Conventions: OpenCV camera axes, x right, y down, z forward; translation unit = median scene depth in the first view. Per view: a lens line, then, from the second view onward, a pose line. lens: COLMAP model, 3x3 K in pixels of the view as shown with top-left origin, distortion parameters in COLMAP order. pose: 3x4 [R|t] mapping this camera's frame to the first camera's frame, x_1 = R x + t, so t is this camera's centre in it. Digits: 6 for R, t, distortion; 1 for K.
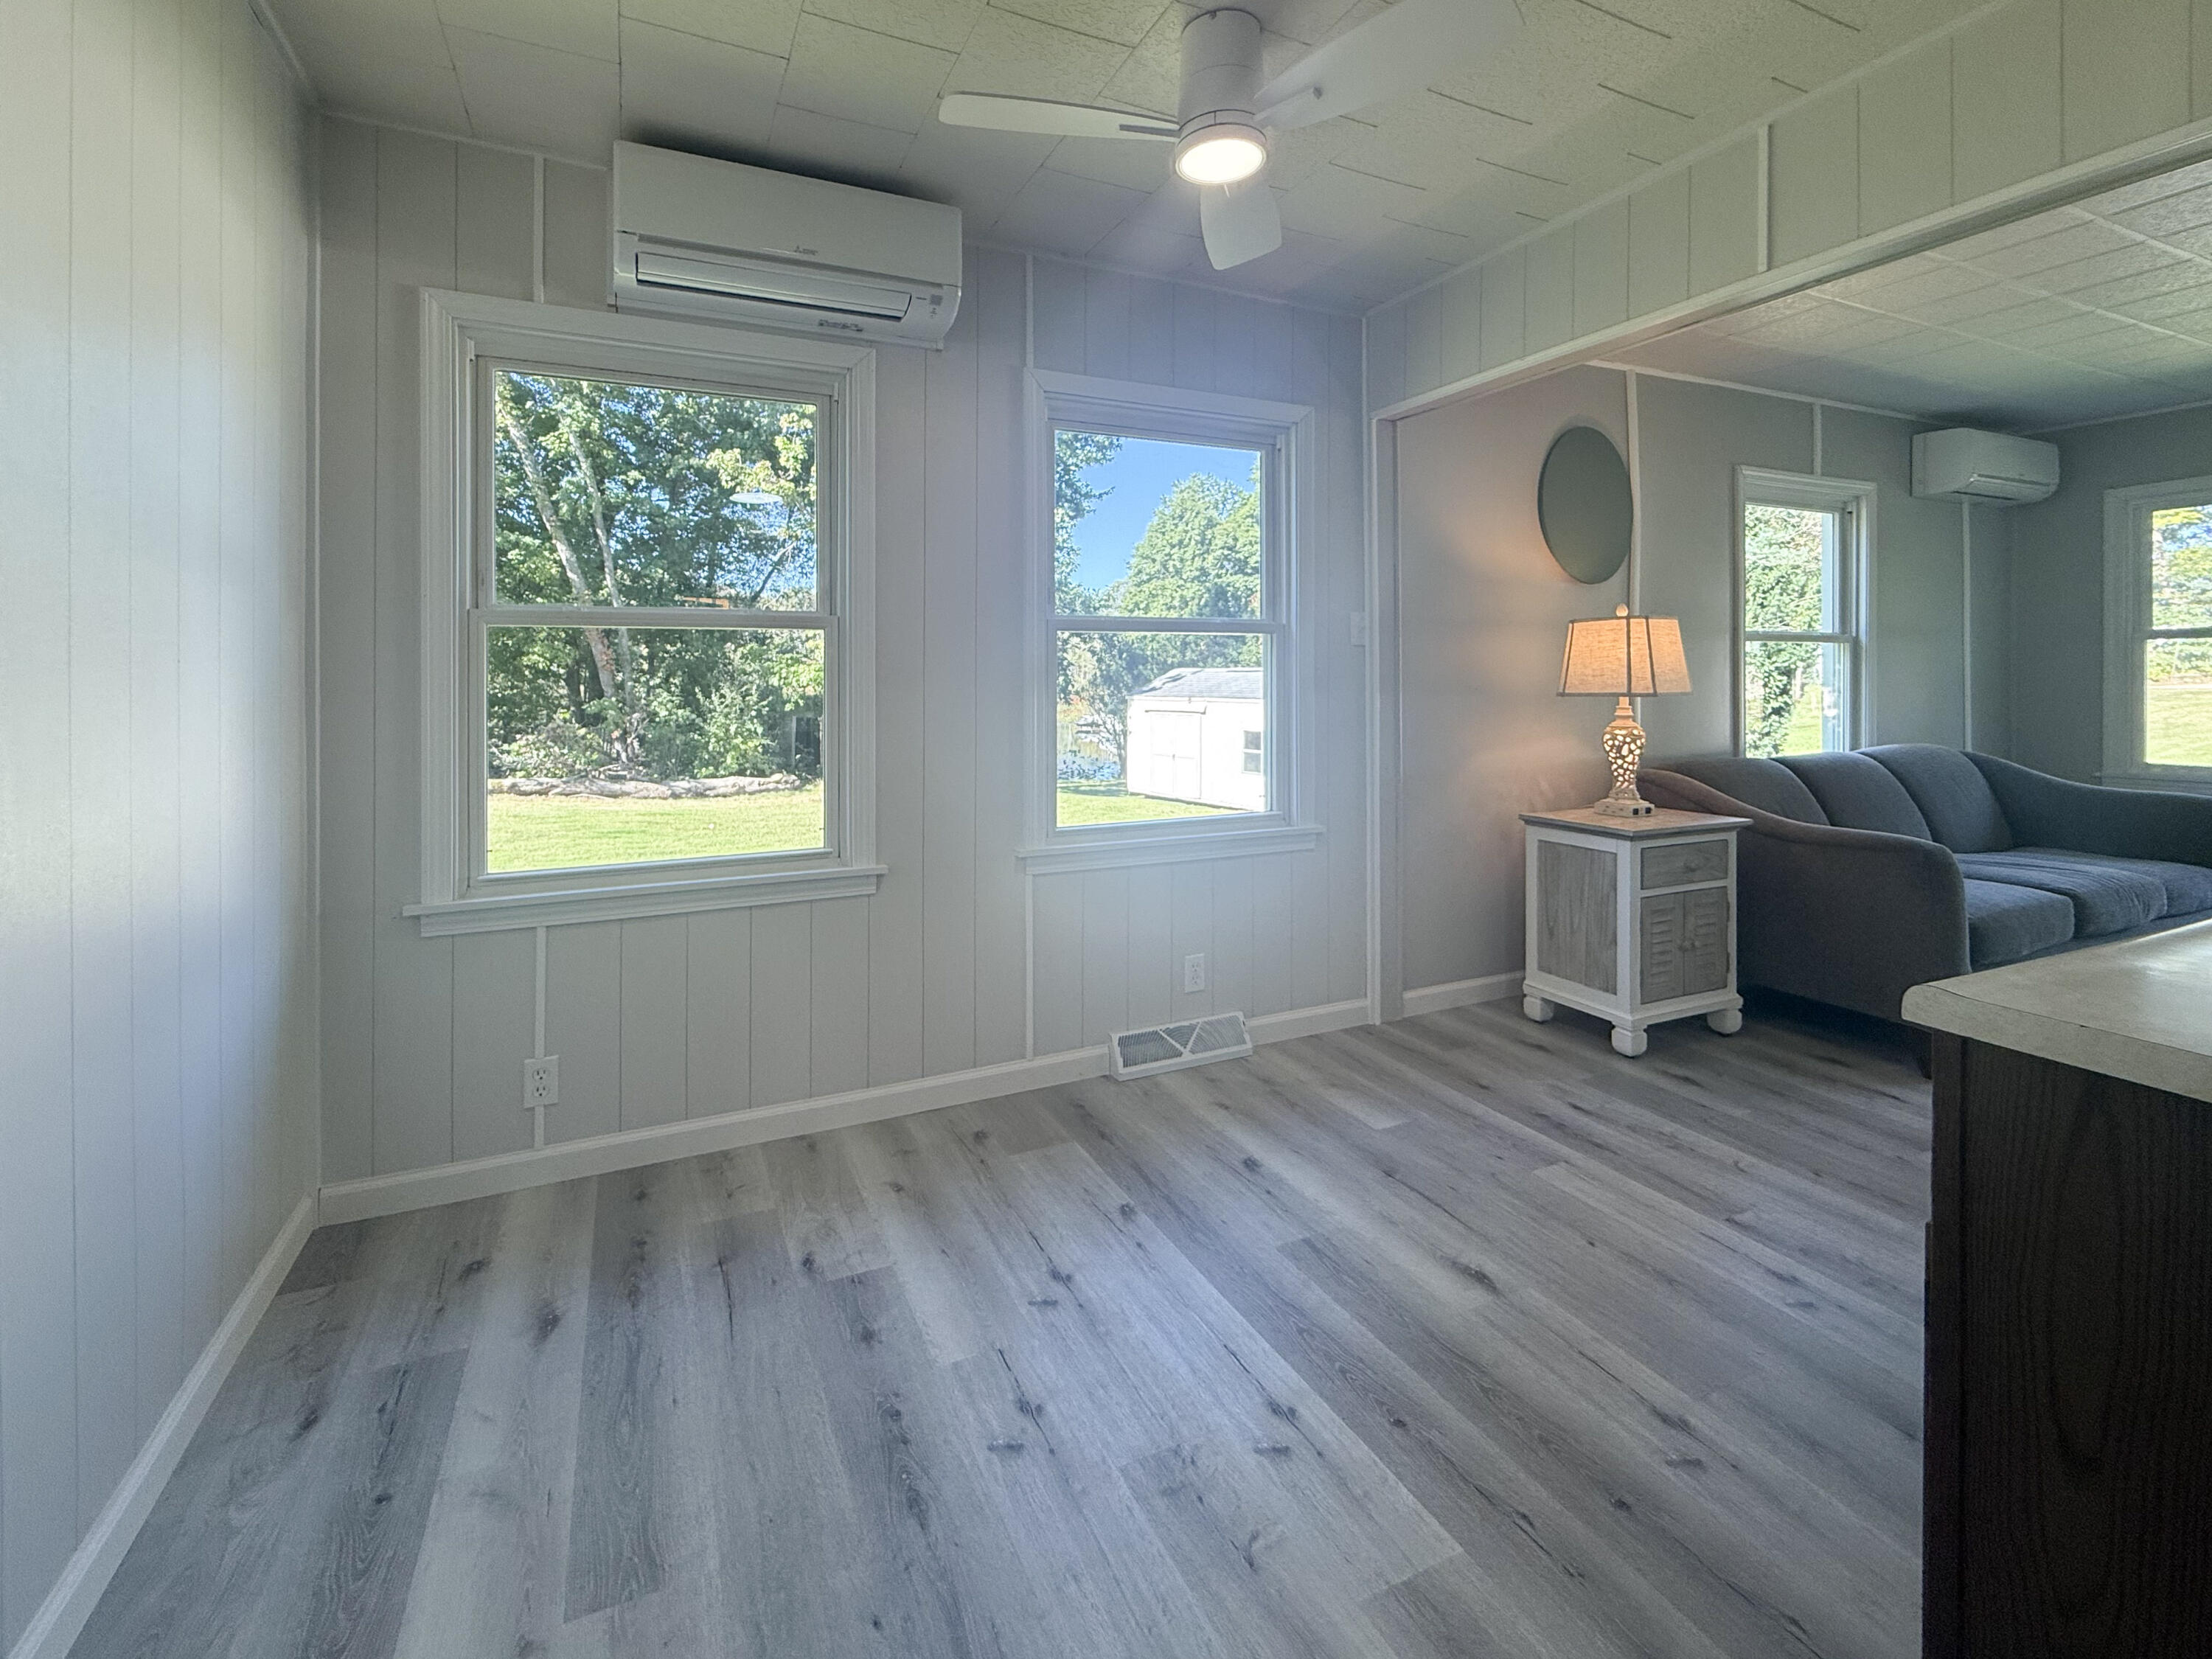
lens RADIAL K [[920.8, 0, 1083.2], [0, 920.8, 673.3], [0, 0, 1]] dist [-0.001038, 0.000139]
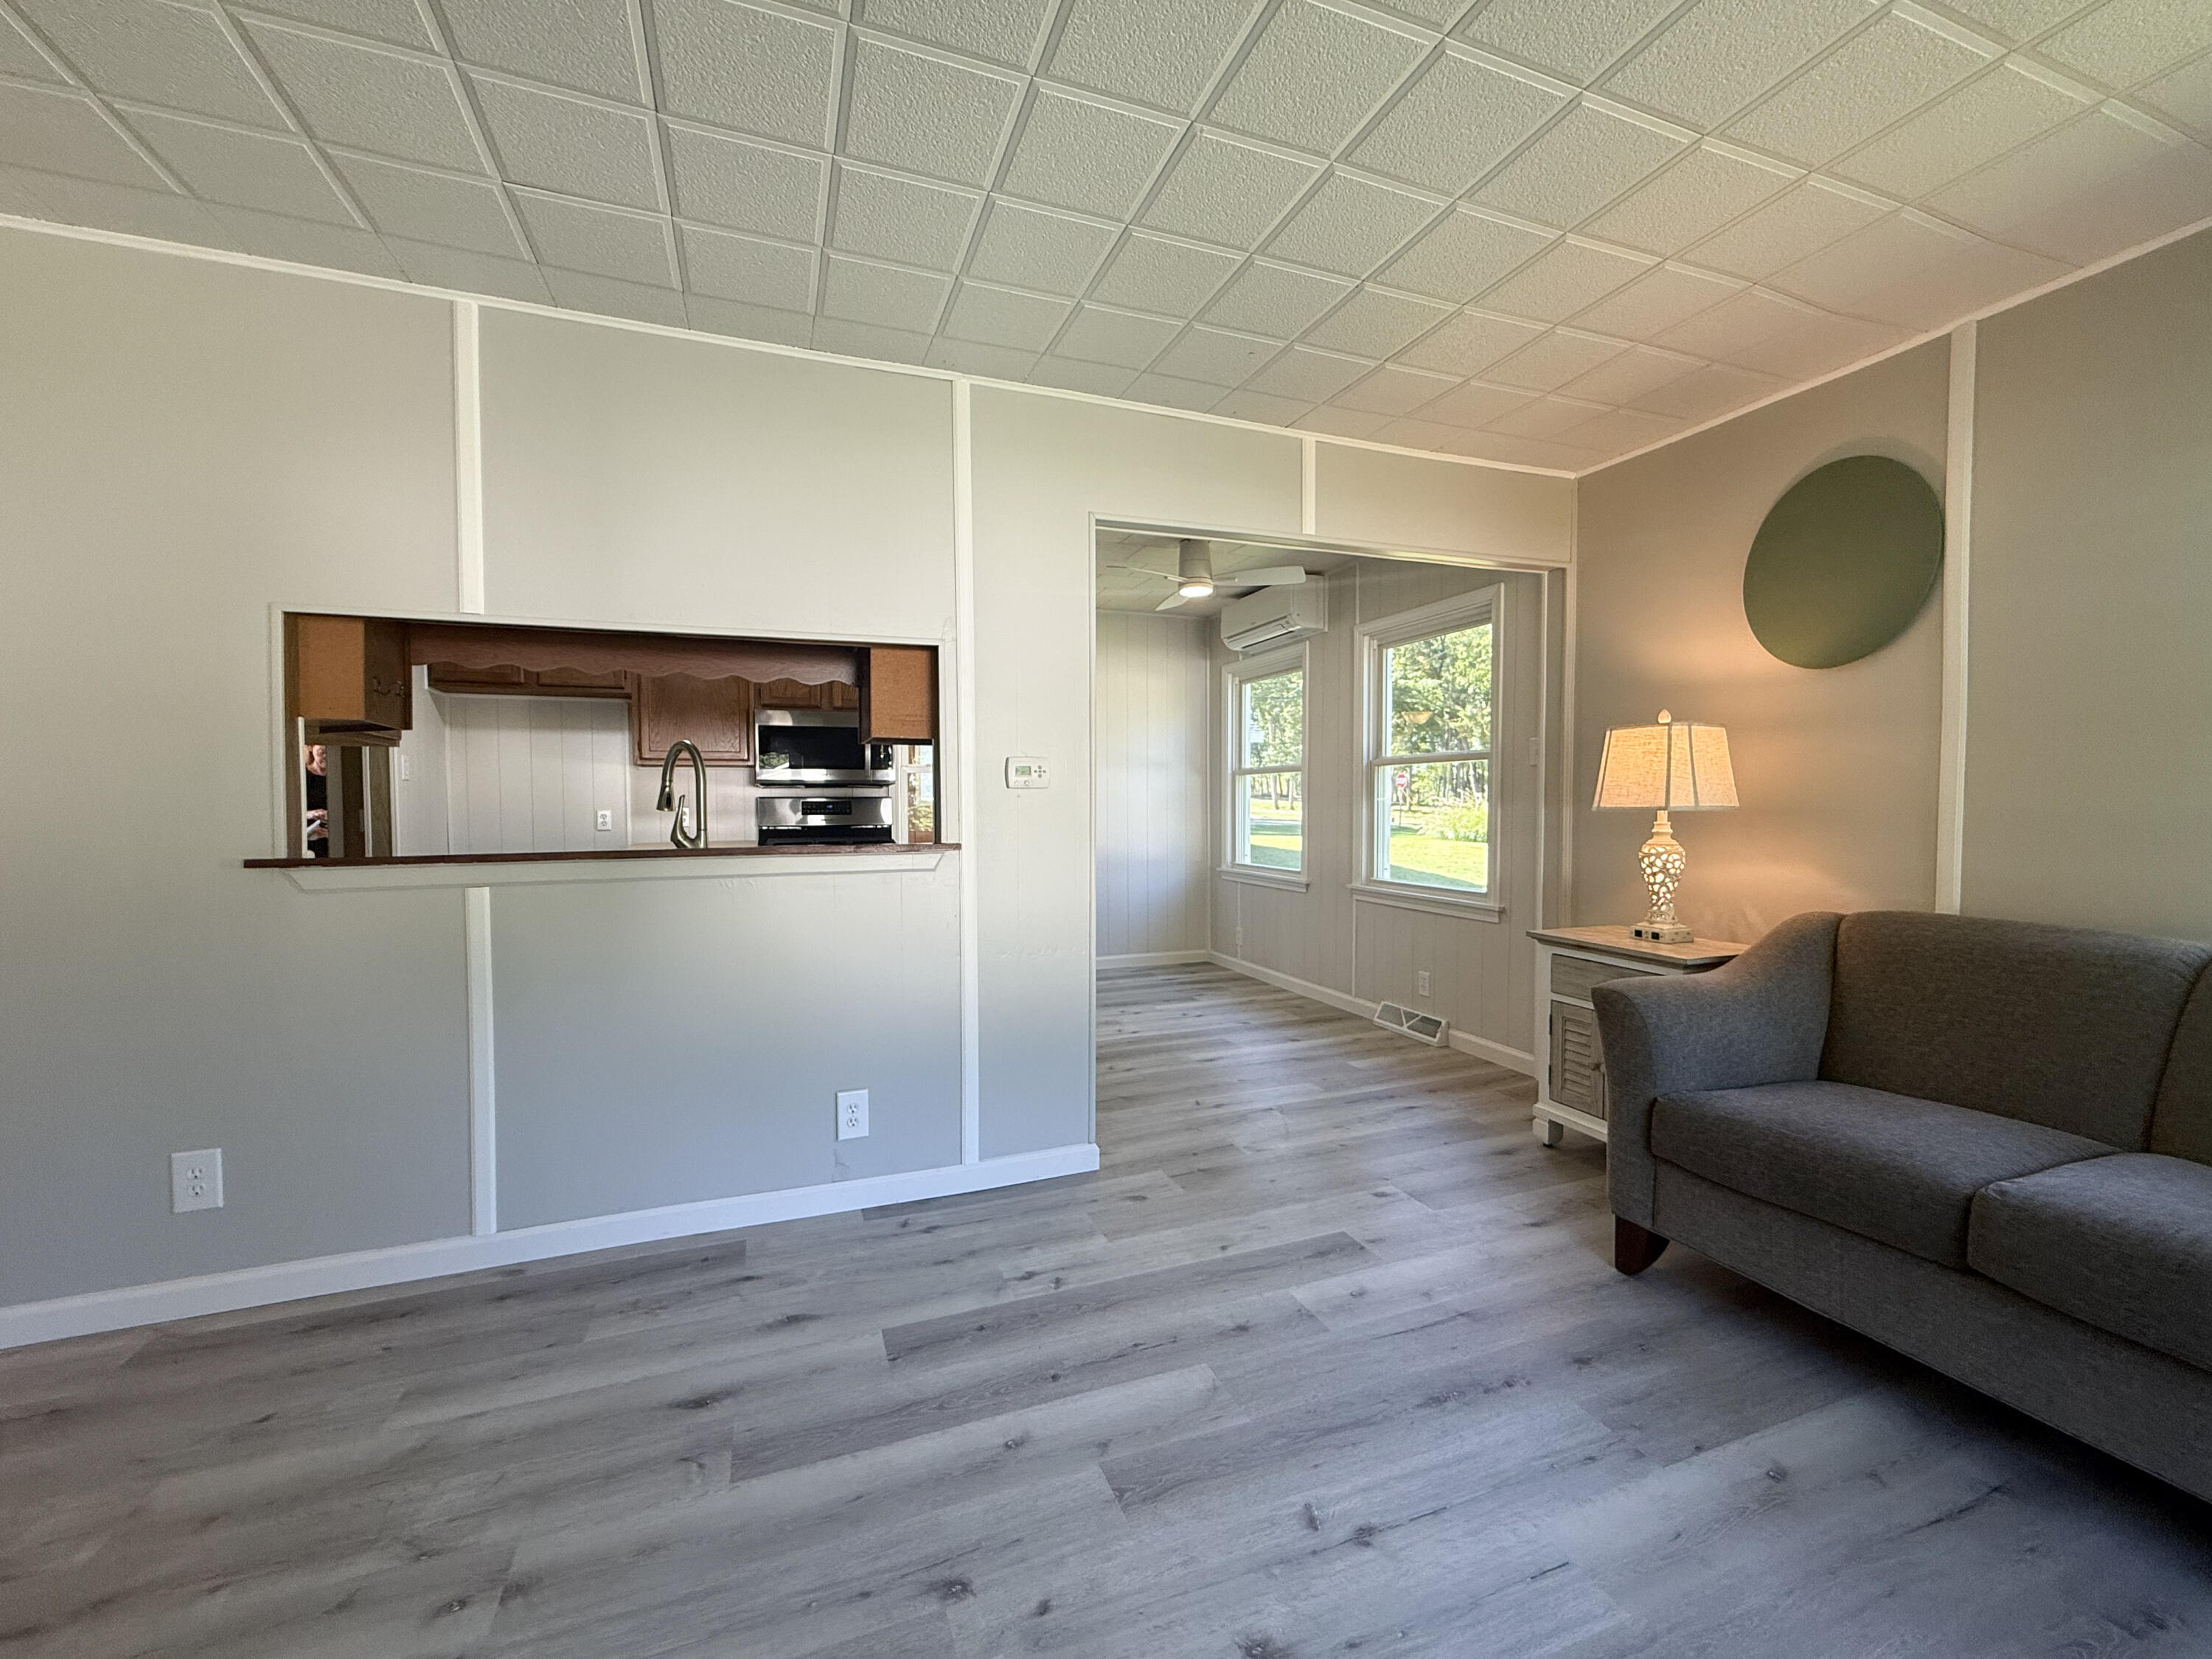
lens RADIAL K [[950.4, 0, 1117.7], [0, 950.4, 840.6], [0, 0, 1]] dist [-0.001008, -0.000388]
pose [[-0.047873, 0.043943, -0.997886, 1.575931], [0.010993, 0.998995, 0.043464, 0.007915], [0.998793, -0.008889, -0.048308, 0.512494]]
